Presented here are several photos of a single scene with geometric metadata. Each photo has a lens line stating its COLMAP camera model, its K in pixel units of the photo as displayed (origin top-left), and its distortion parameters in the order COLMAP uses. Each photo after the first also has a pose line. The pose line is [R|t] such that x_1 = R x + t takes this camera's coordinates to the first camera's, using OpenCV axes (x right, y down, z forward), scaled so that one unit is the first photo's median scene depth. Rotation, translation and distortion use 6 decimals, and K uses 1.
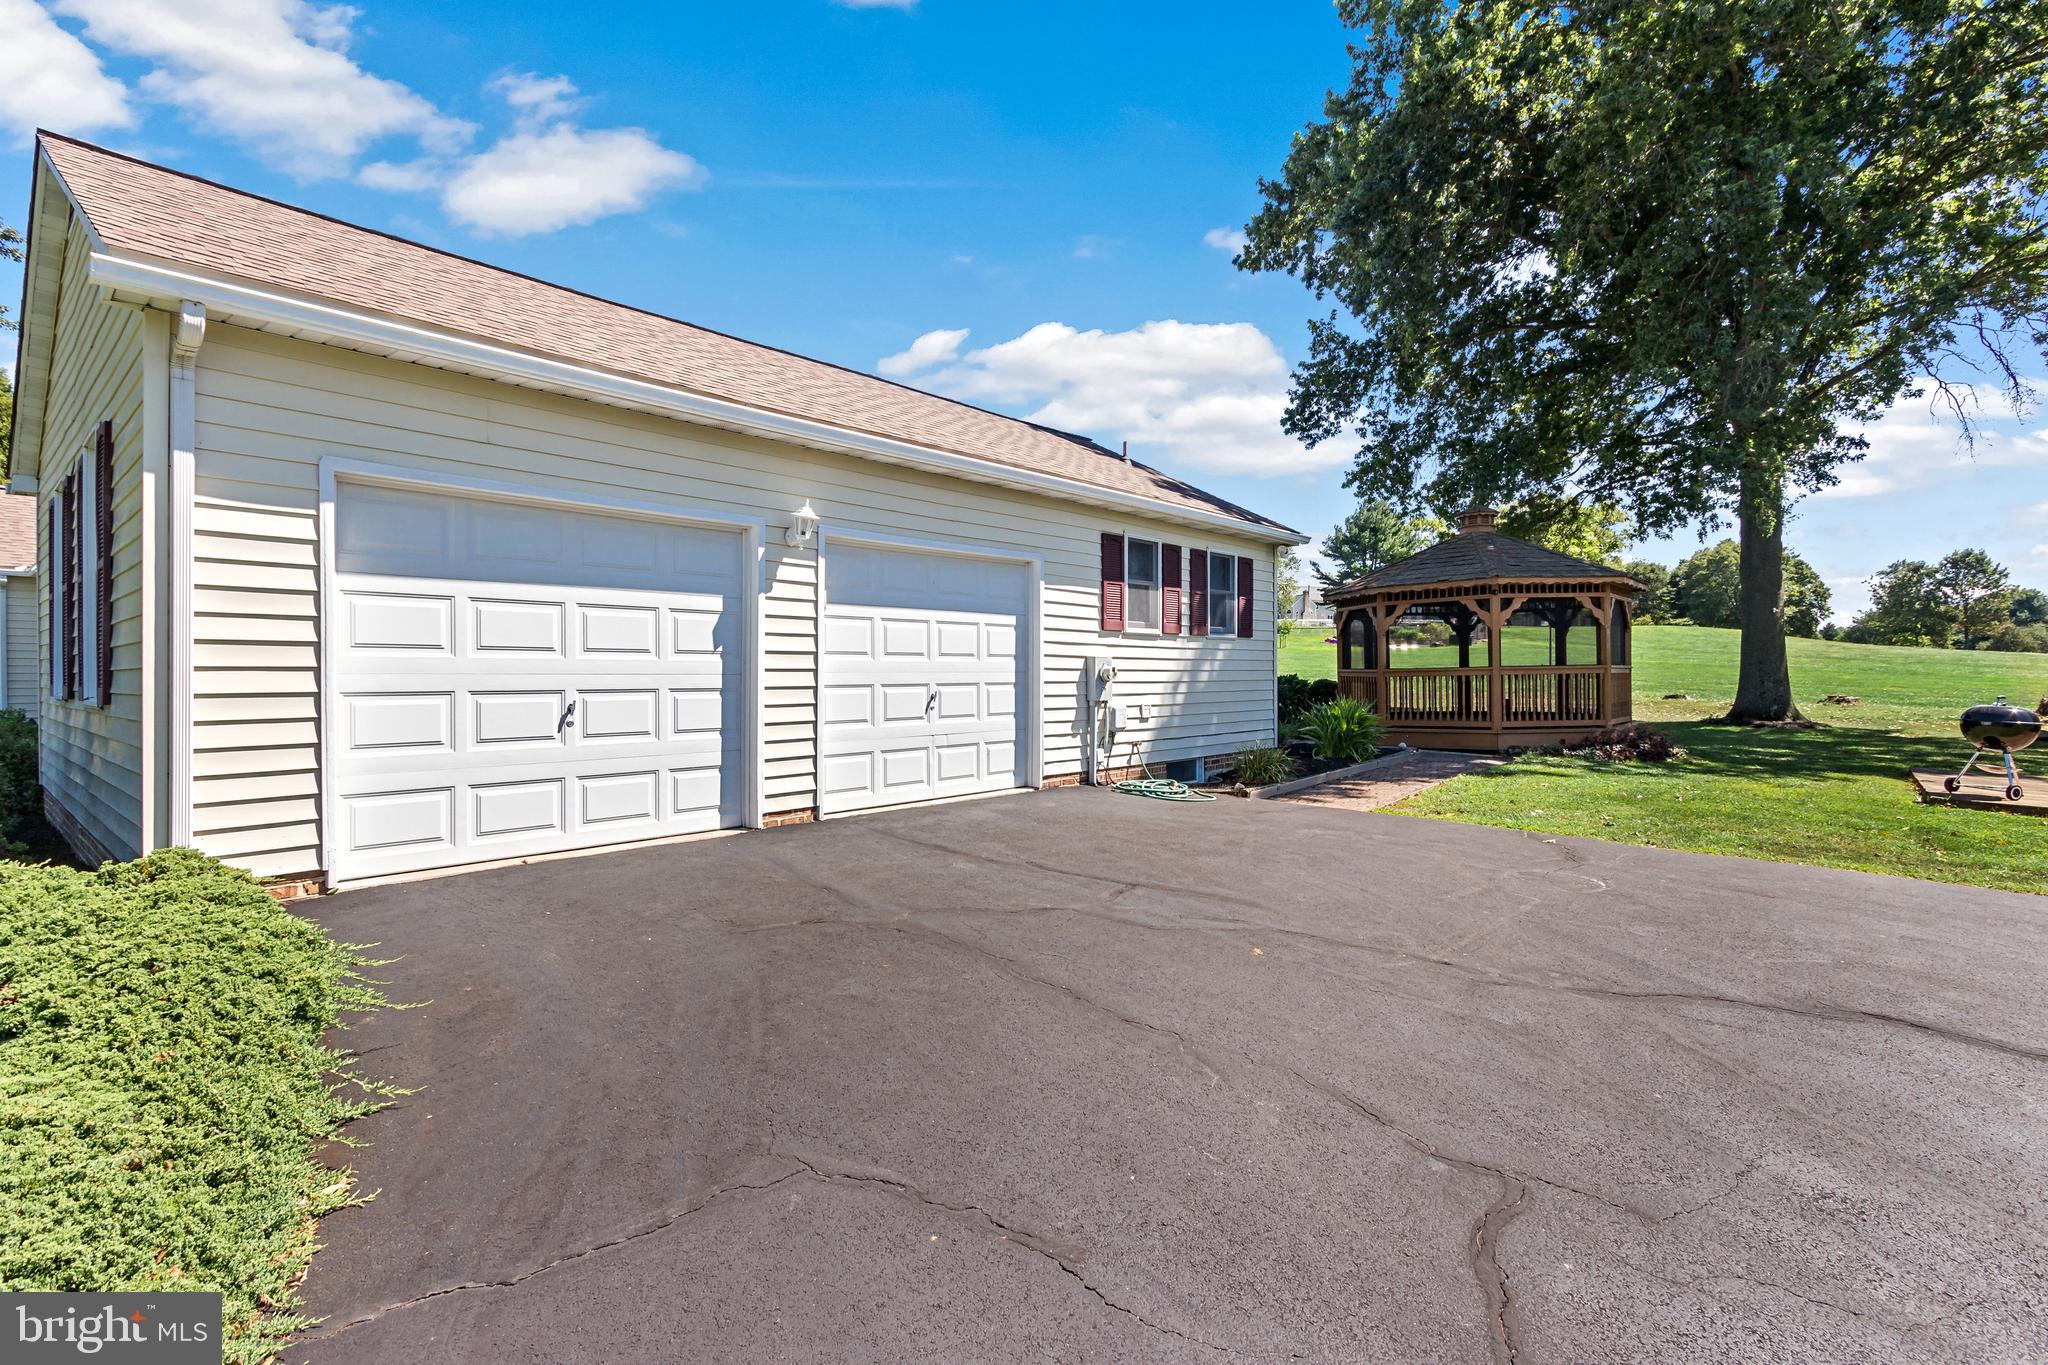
lens RADIAL K [[946.8, 0, 1033.7], [0, 946.8, 700.3], [0, 0, 1]] dist [0.003581, 0.000205]
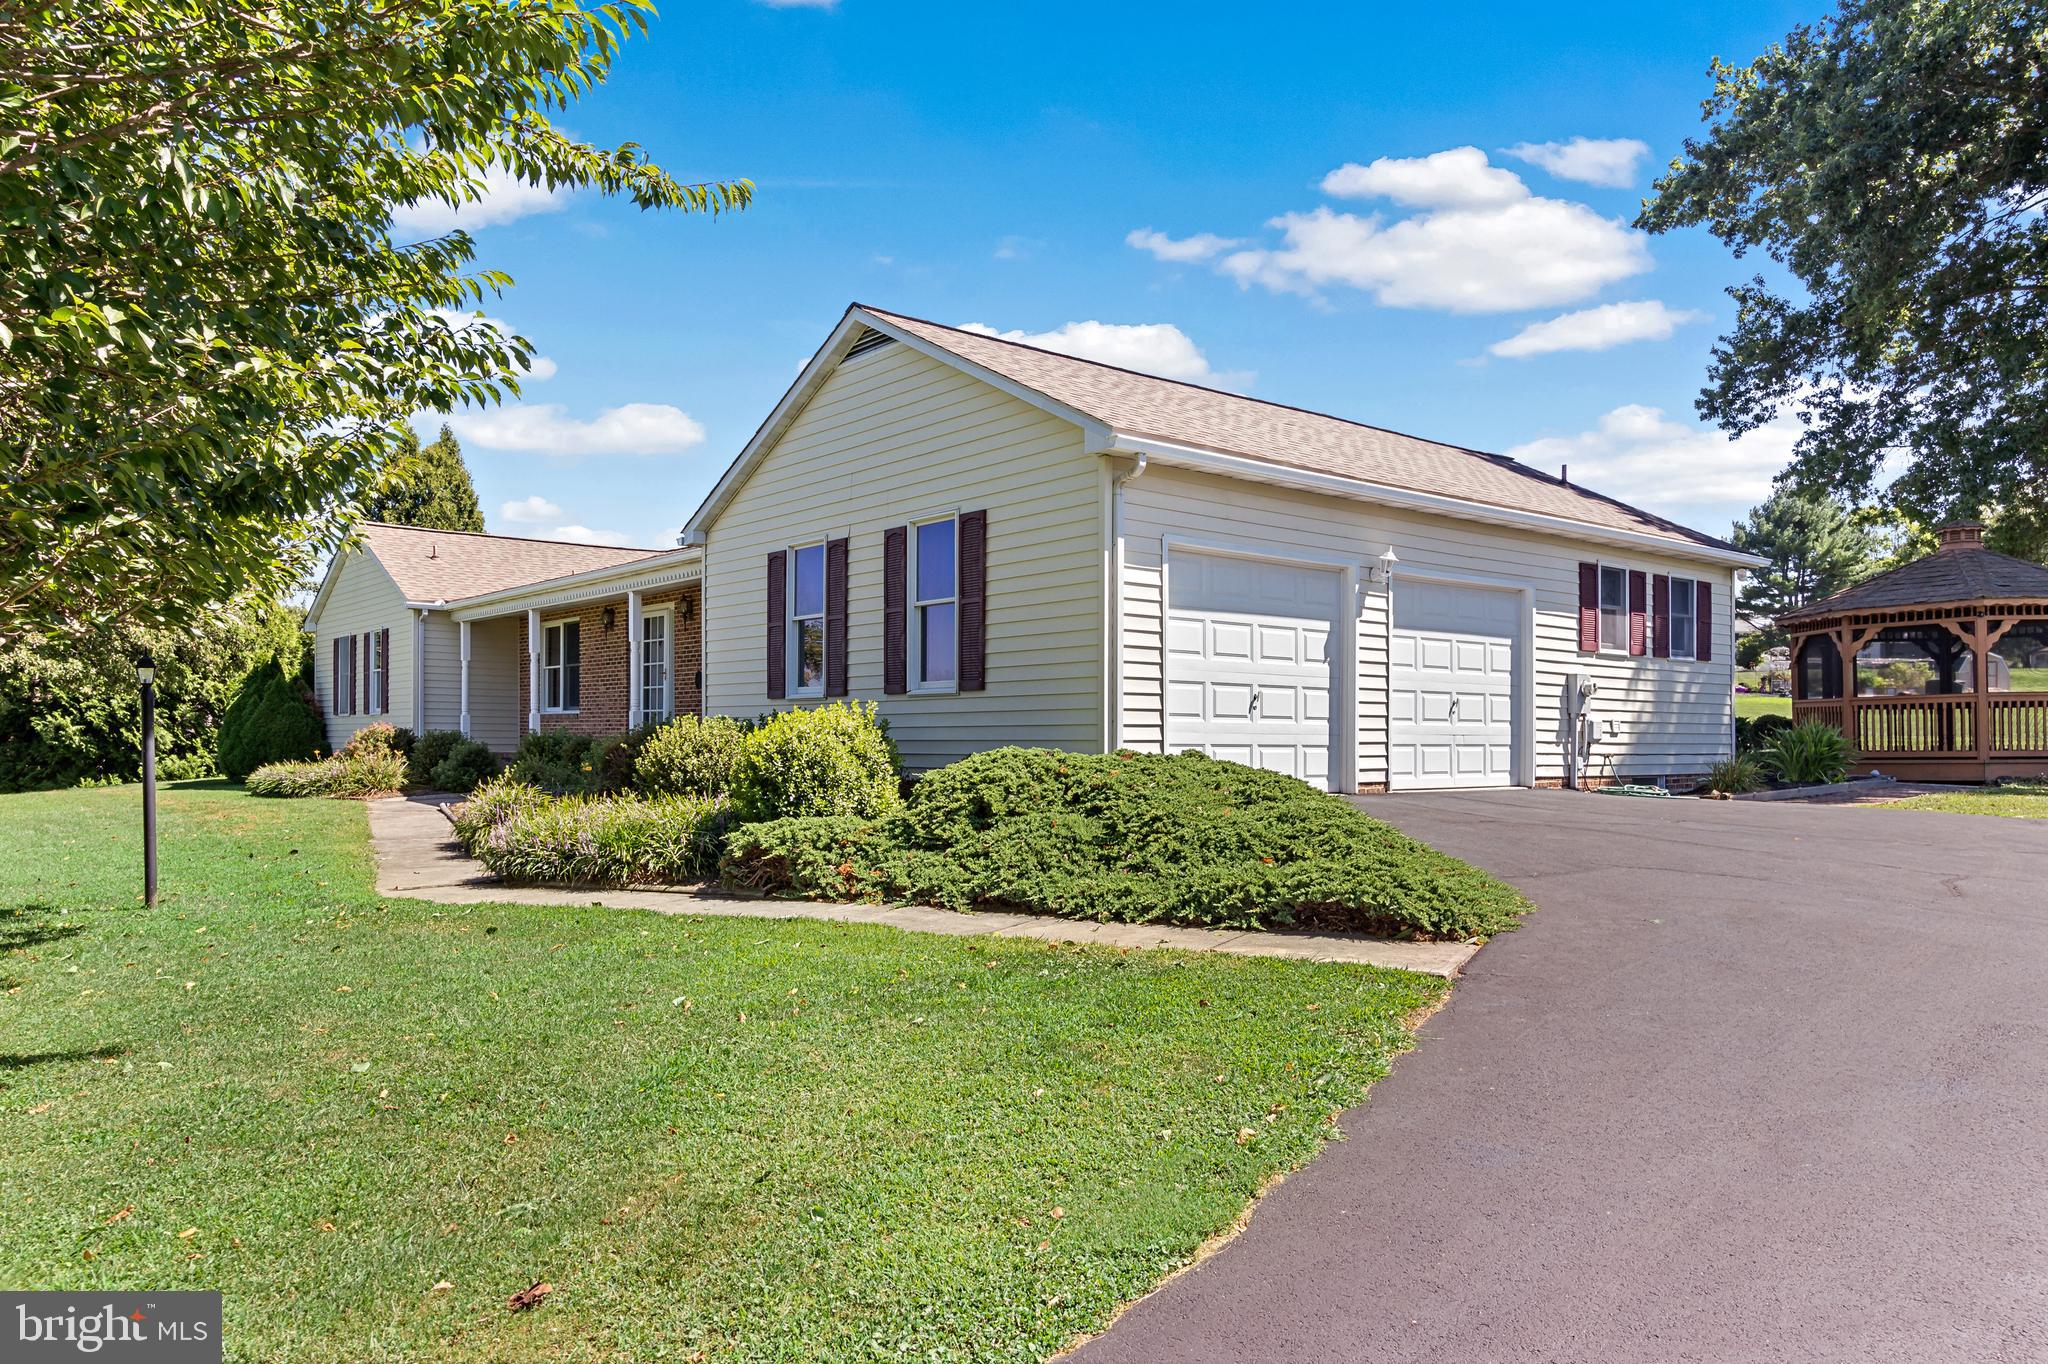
lens RADIAL K [[1362.6, 0, 1026.2], [0, 1362.6, 739.5], [0, 0, 1]] dist [0.044148, -0.045771]
pose [[0.986310, 0.008757, -0.164670, -0.292507], [-0.013520, 0.999521, -0.027828, 0.080668], [0.164347, 0.029673, 0.985956, -0.660352]]
